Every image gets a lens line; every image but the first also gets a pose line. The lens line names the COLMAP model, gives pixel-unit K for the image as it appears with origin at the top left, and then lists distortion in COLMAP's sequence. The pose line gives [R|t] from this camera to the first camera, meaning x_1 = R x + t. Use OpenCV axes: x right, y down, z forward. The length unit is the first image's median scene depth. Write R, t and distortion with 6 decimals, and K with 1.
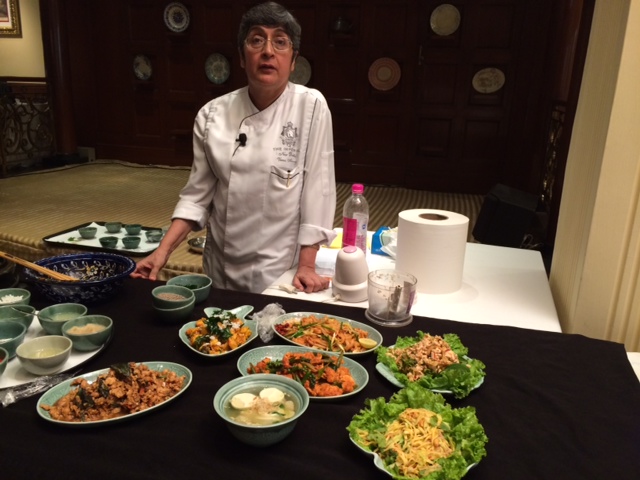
lens RADIAL K [[560.3, 0, 320.0], [0, 560.3, 240.0], [0, 0, 1]] dist [0.011823, 0.005144]
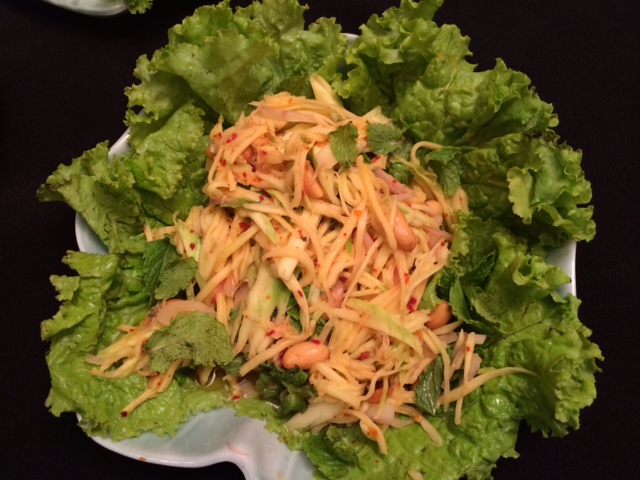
lens RADIAL K [[560.3, 0, 320.0], [0, 560.3, 240.0], [0, 0, 1]] dist [0.011823, 0.005144]
pose [[0.782482, -0.594066, 0.186570, 0.123129], [0.226919, 0.551078, 0.803007, 0.146513], [-0.579854, -0.586002, 0.566013, 0.835818]]
